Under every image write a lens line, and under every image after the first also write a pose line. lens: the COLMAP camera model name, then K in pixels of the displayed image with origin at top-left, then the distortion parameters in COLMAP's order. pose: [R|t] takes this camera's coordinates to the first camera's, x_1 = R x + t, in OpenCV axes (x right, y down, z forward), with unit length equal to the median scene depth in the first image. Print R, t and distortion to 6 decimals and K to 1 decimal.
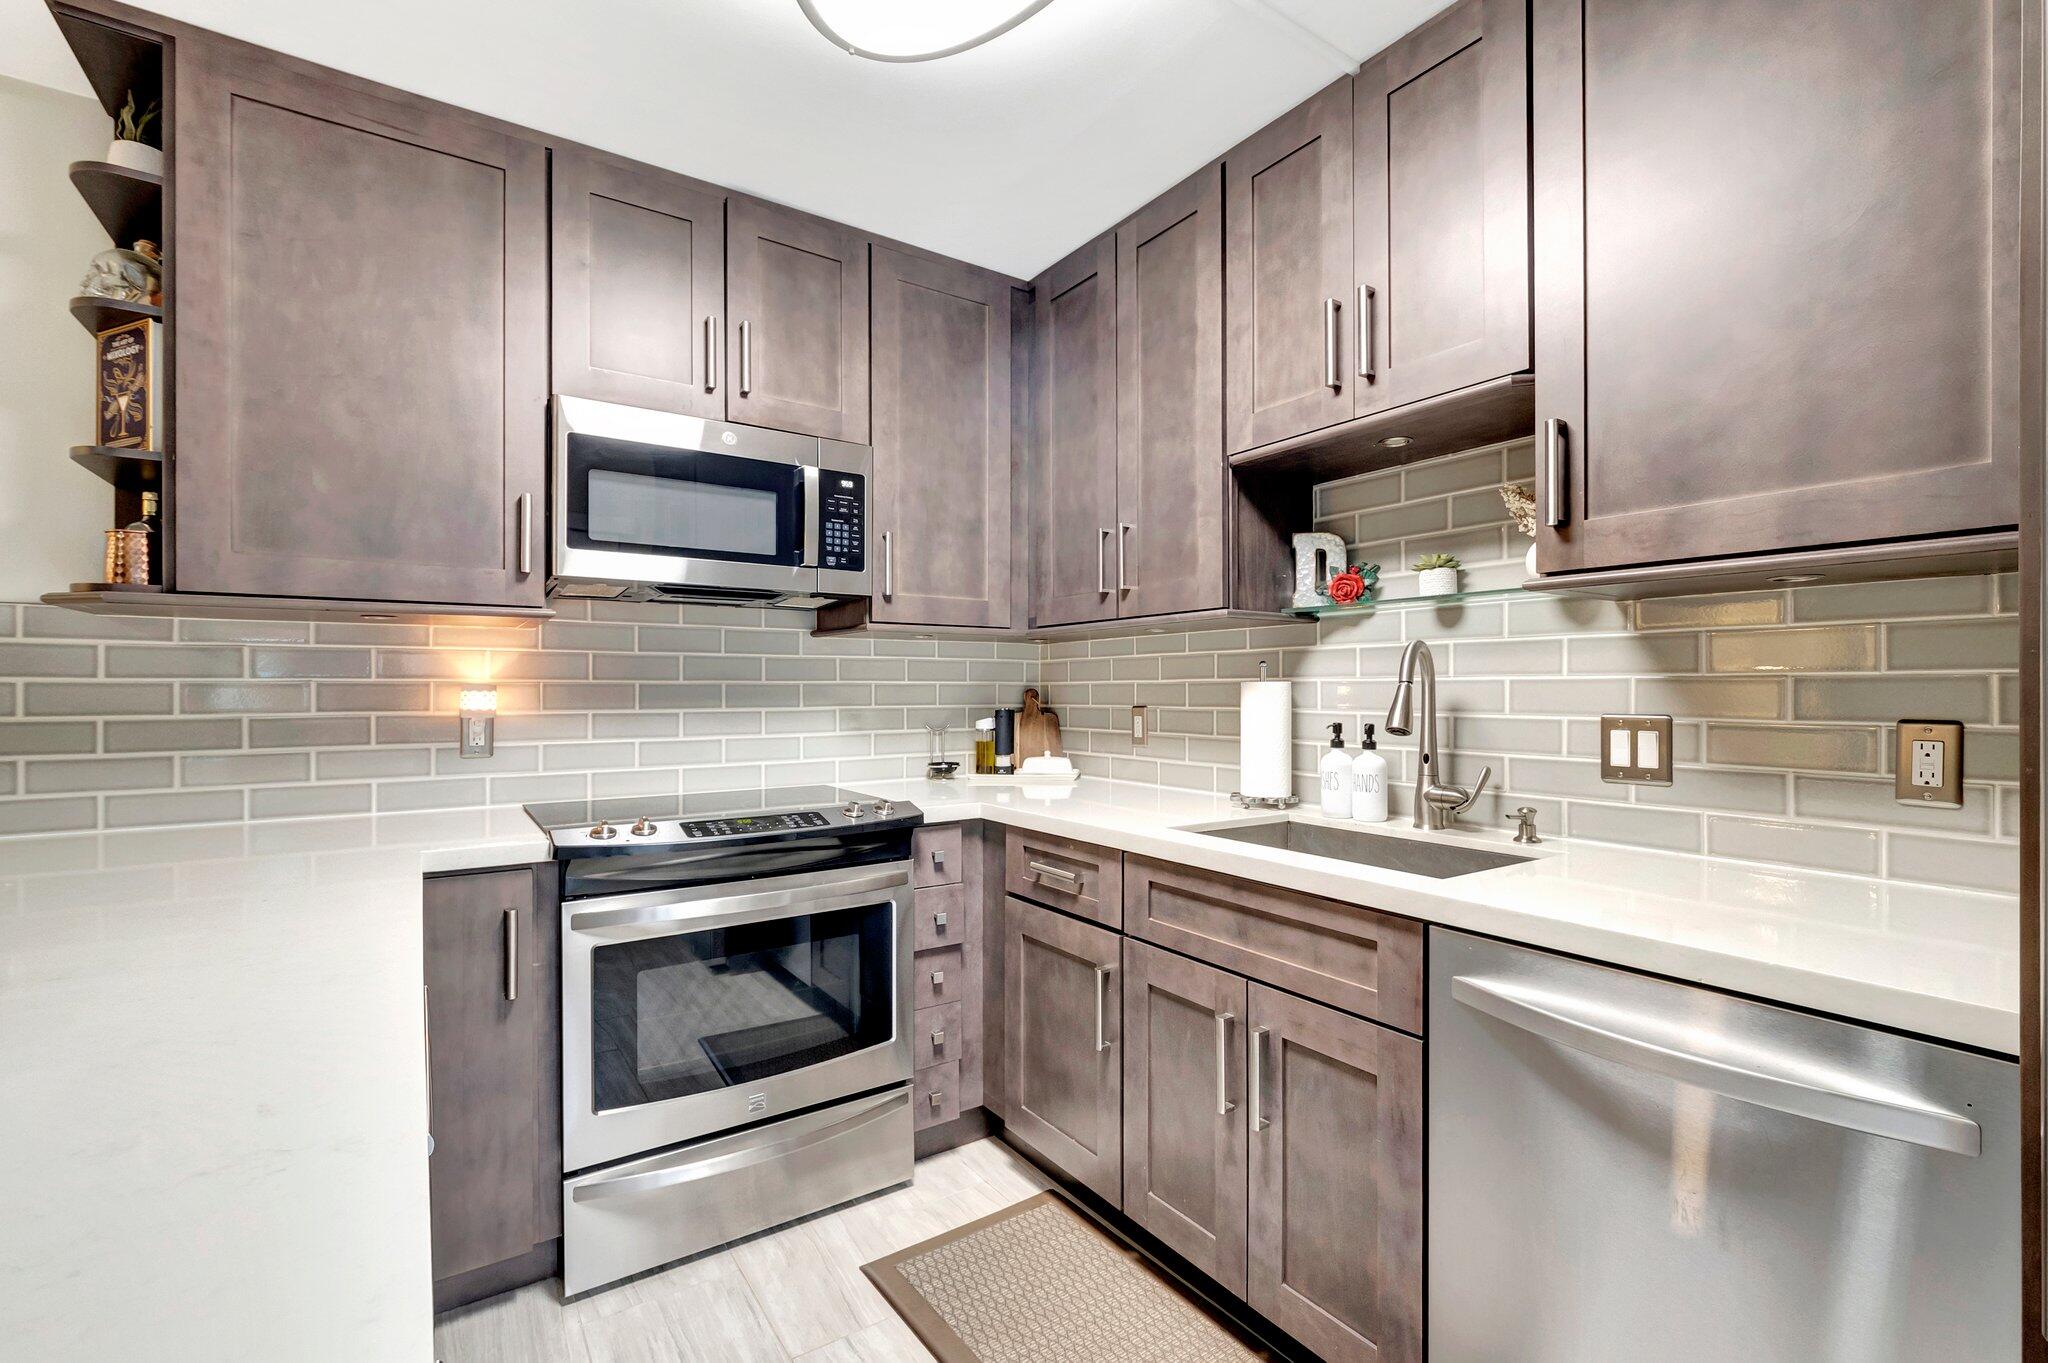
lens RADIAL K [[892.1, 0, 1037.6], [0, 892.1, 686.7], [0, 0, 1]] dist [-0.004474, -0.000258]
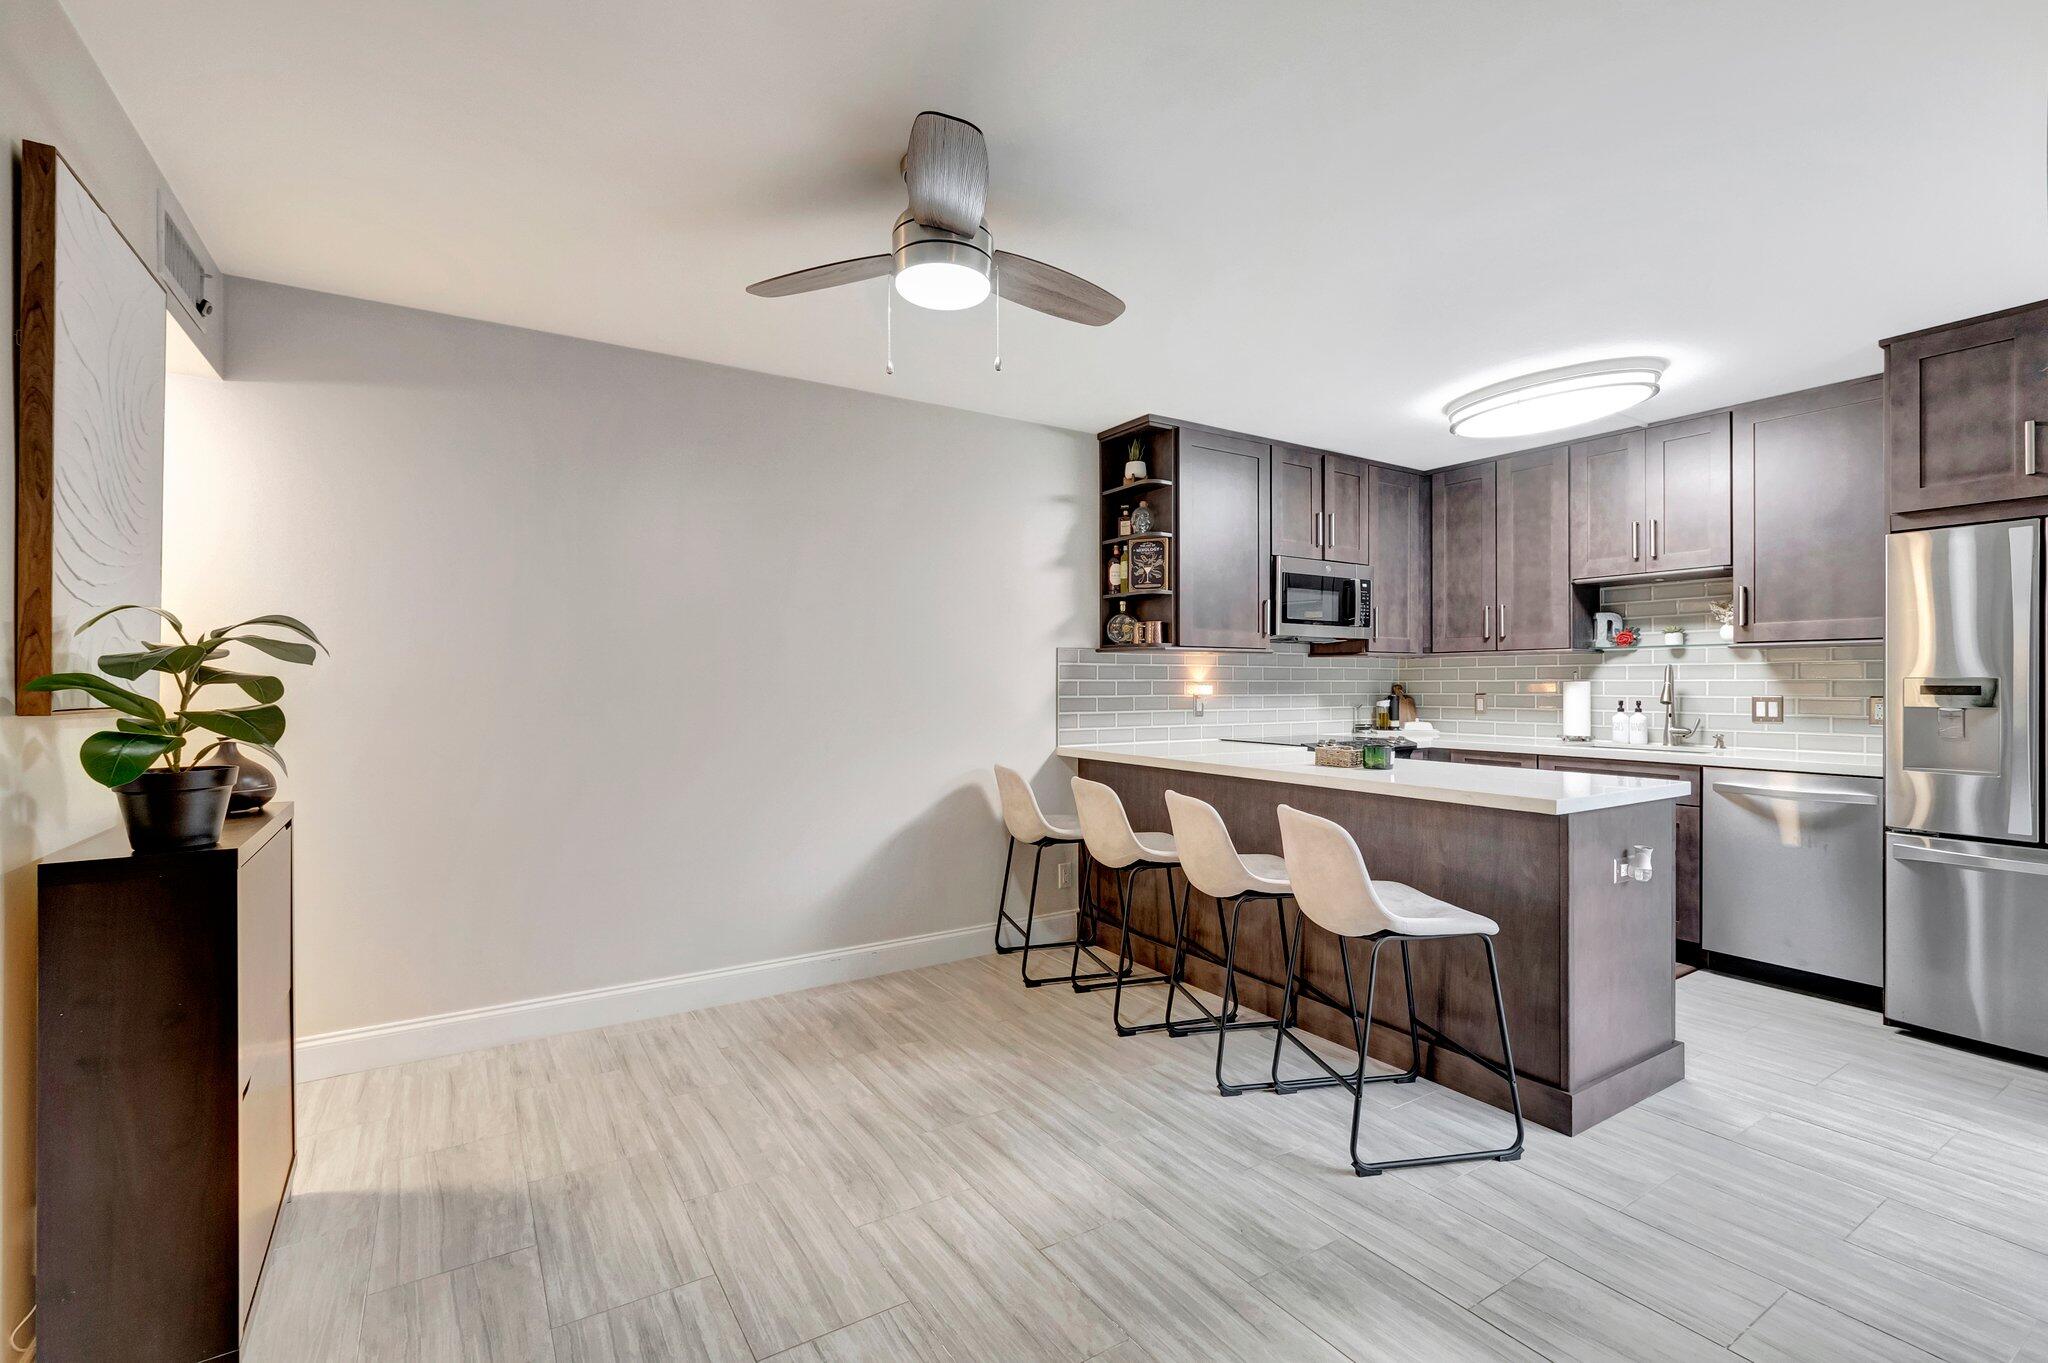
lens RADIAL K [[892.1, 0, 1038.5], [0, 892.1, 683.4], [0, 0, 1]] dist [-0.004474, -0.000258]
pose [[0.999477, 0.000941, -0.032332, -1.087340], [-0.000834, 0.999994, 0.003319, -0.007743], [0.032335, -0.003290, 0.999472, -1.310701]]
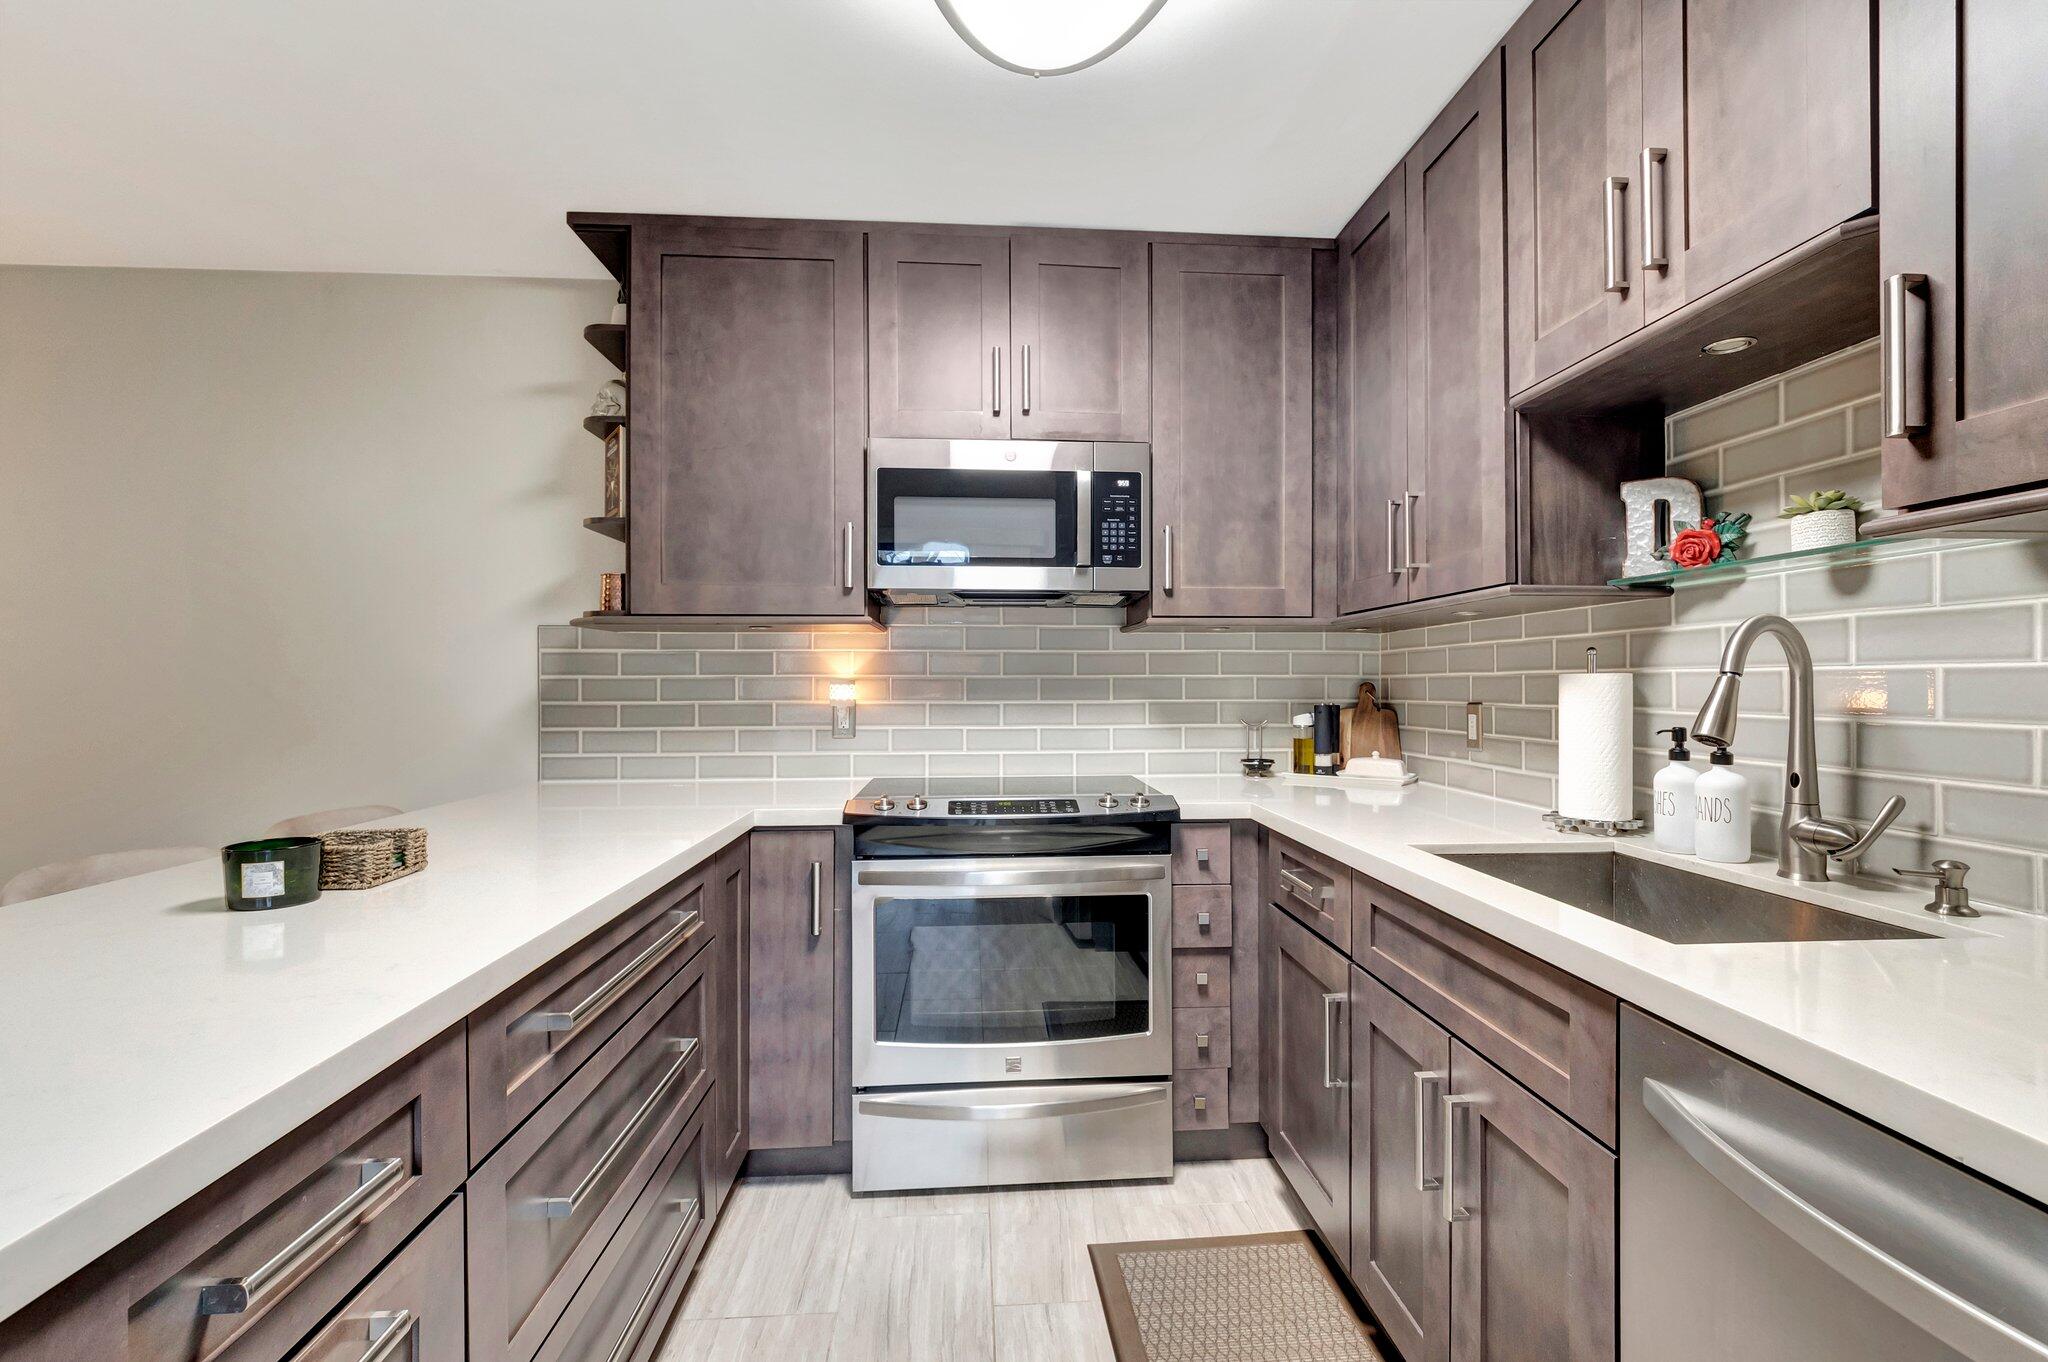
lens RADIAL K [[892.1, 0, 1042.3], [0, 892.1, 677.6], [0, 0, 1]] dist [-0.004474, -0.000258]
pose [[0.865615, -0.003326, -0.500698, 0.262878], [0.001778, 0.999992, -0.003569, 0.000298], [0.500706, 0.002199, 0.865615, 0.079539]]
